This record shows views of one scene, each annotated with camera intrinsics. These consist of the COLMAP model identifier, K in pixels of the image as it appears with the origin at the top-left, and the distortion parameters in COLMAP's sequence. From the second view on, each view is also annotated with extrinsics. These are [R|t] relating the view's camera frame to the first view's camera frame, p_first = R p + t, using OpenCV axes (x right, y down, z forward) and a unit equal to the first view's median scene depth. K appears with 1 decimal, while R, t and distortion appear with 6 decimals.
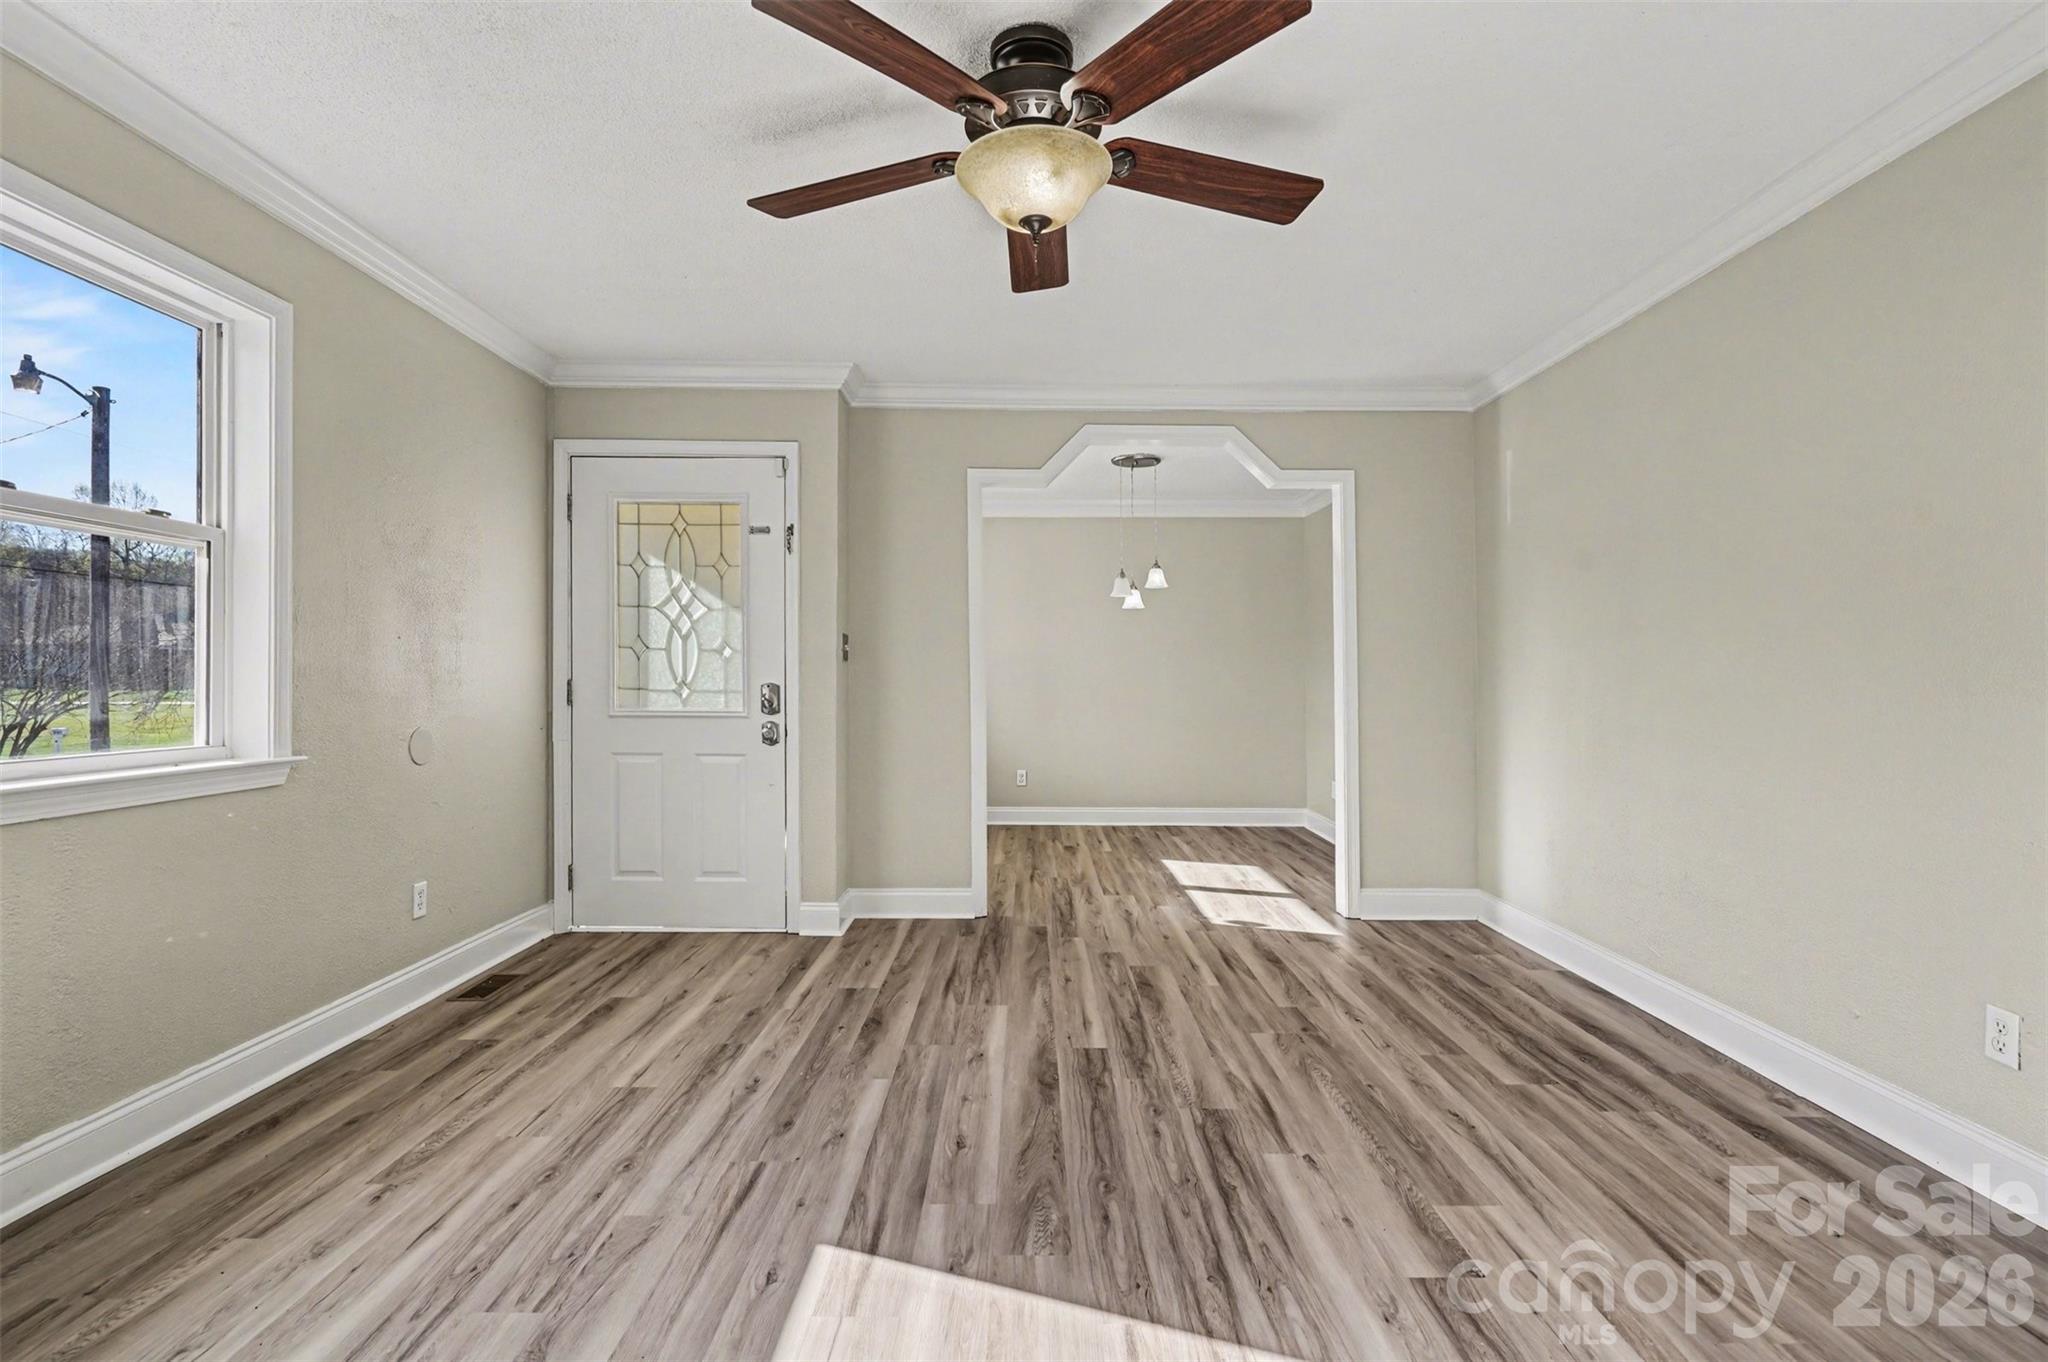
lens RADIAL K [[963.2, 0, 1024.2], [0, 963.2, 684.4], [0, 0, 1]] dist [-0.005015, 0.000674]
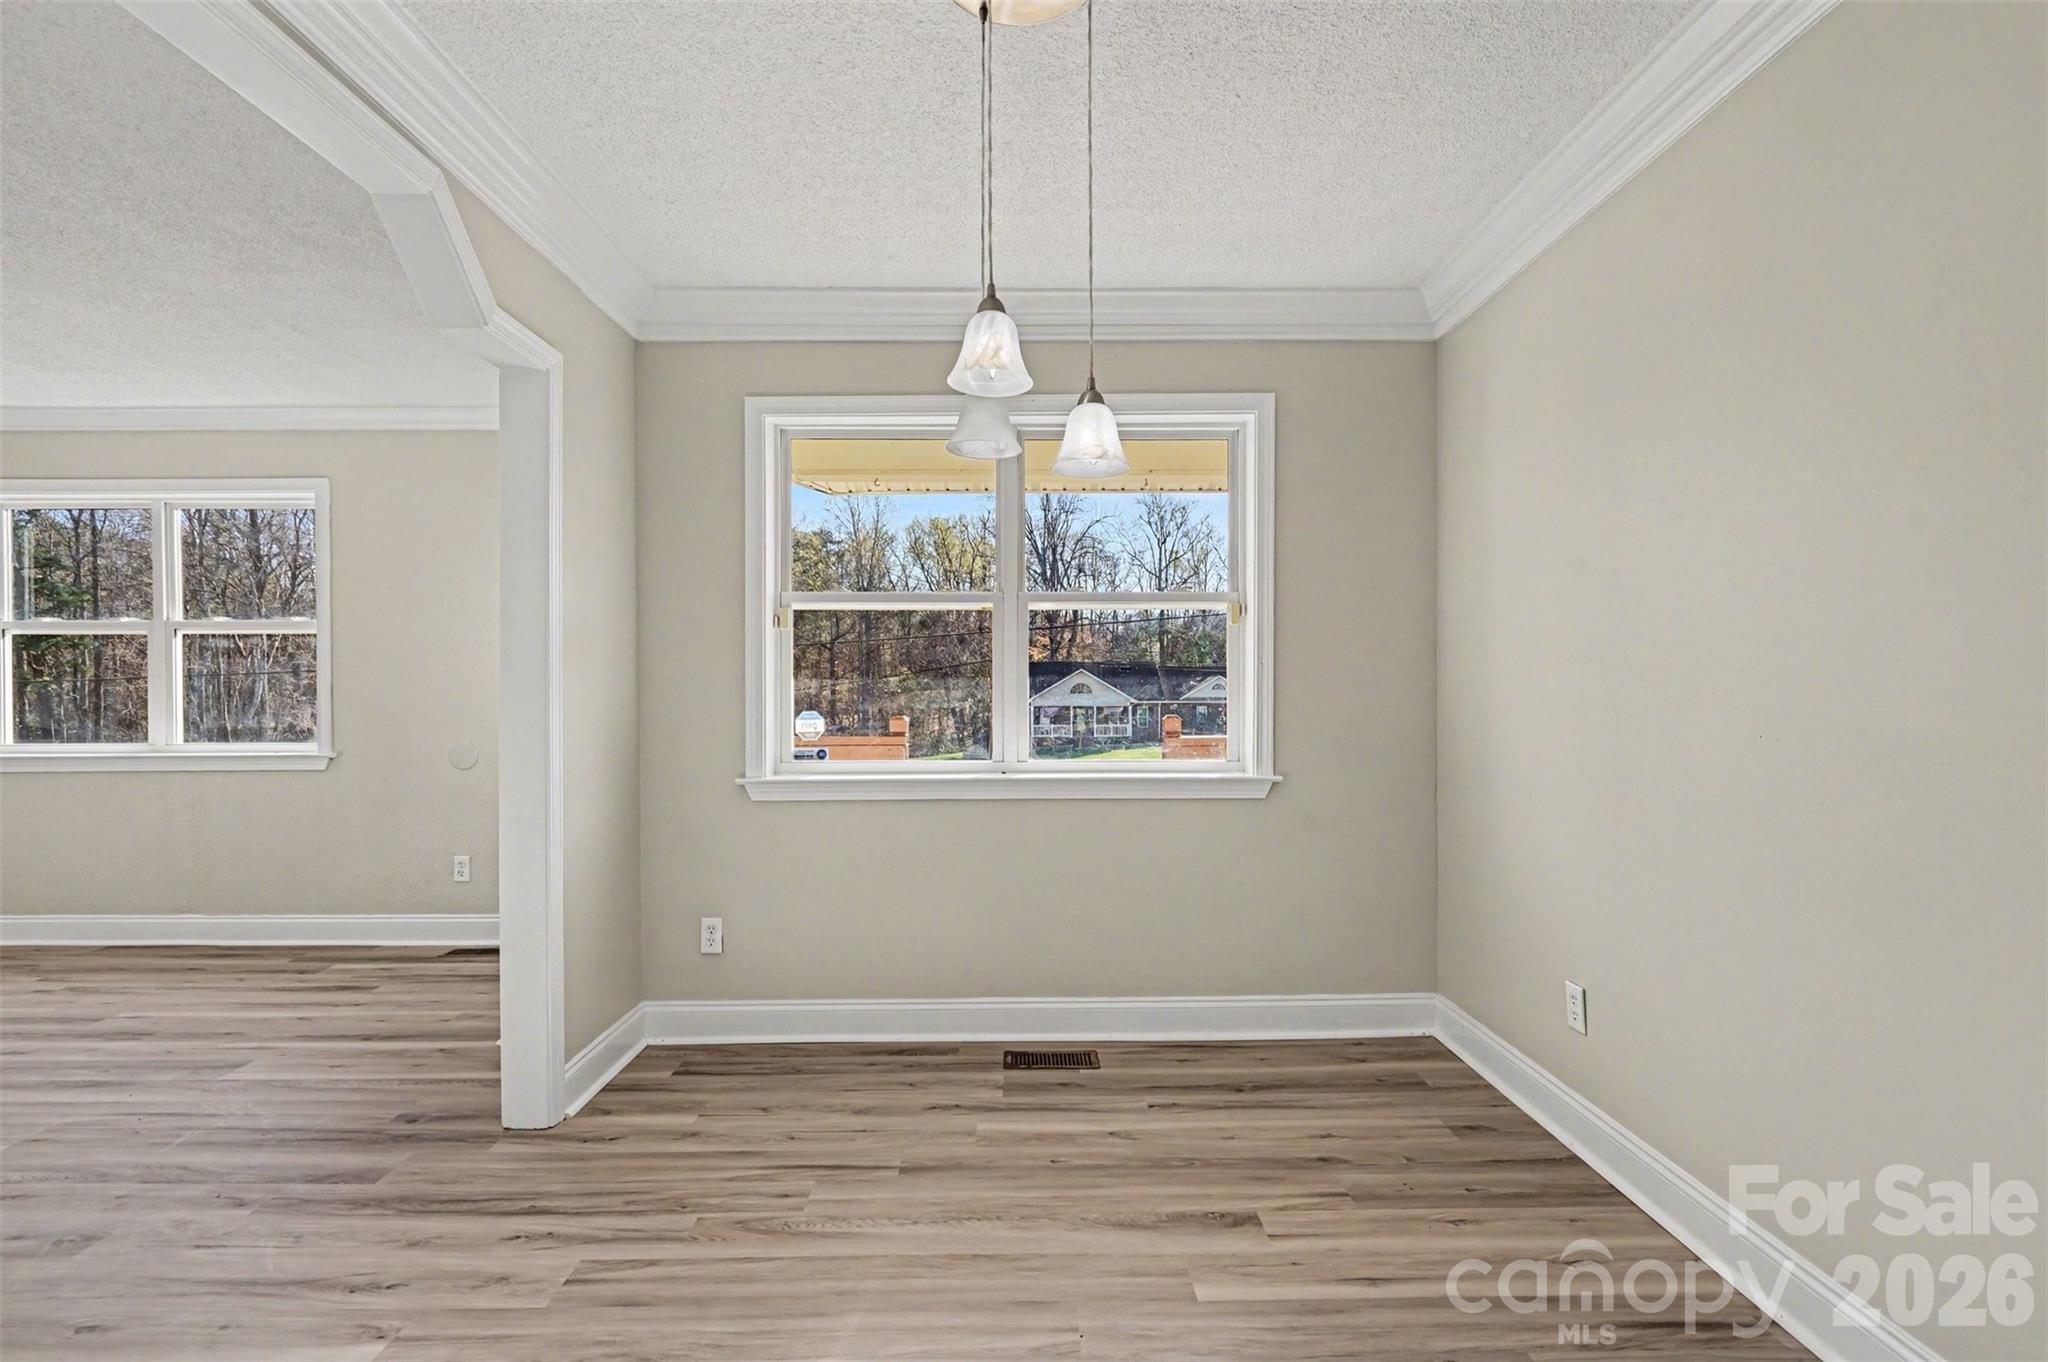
lens RADIAL K [[963.2, 0, 1023.7], [0, 963.2, 687.7], [0, 0, 1]] dist [-0.005015, 0.000674]
pose [[0.005607, -0.004689, -0.999973, 0.827752], [-0.000544, 0.999989, -0.004692, -0.026823], [0.999984, 0.000570, 0.005604, 2.030238]]
